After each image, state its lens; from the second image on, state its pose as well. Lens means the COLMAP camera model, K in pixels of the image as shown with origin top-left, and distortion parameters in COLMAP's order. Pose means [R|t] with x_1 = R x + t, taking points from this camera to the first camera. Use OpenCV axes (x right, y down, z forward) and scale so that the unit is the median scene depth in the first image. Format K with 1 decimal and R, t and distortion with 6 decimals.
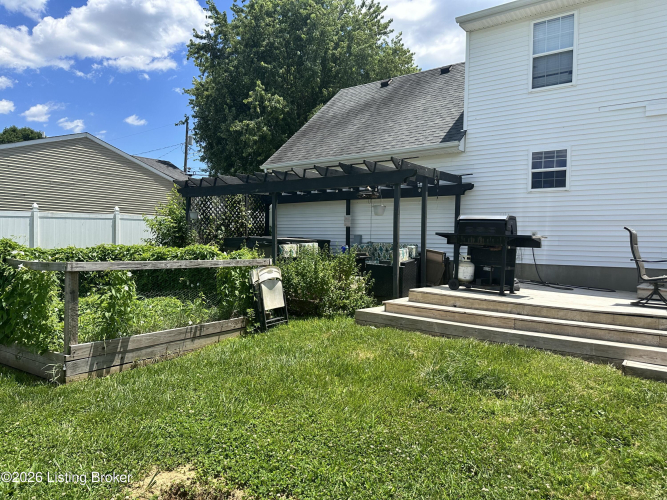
lens RADIAL K [[464.8, 0, 333.5], [0, 464.8, 250.0], [0, 0, 1]] dist [0.090520, -0.116302]
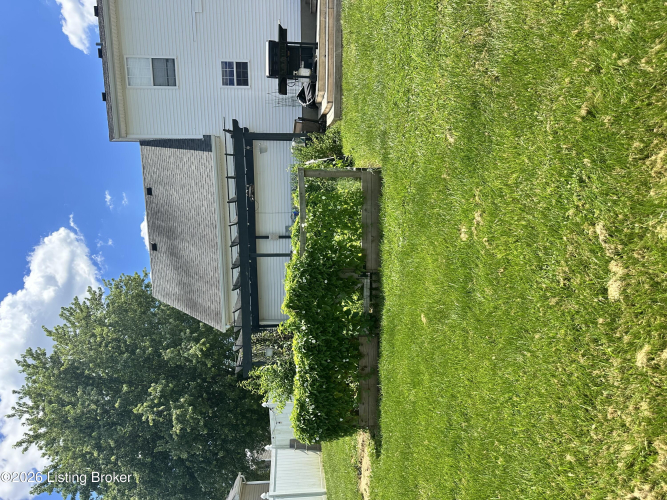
lens RADIAL K [[464.8, 0, 333.5], [0, 464.8, 250.0], [0, 0, 1]] dist [0.090520, -0.116302]
pose [[-0.061505, -0.912704, 0.403967, -0.787537], [0.997163, -0.038595, 0.064621, 0.018496], [-0.043389, 0.406795, 0.912488, -0.125625]]
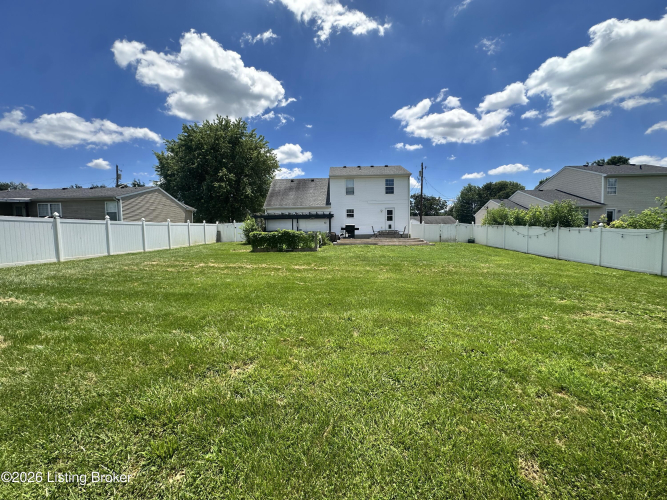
lens RADIAL K [[266.1, 0, 331.0], [0, 266.1, 248.6], [0, 0, 1]] dist [-0.001710, 0.000635]
pose [[0.824501, -0.063174, 0.562324, -1.416649], [0.042456, 0.997854, 0.049853, 0.036185], [-0.564266, -0.017230, 0.825413, -1.232145]]
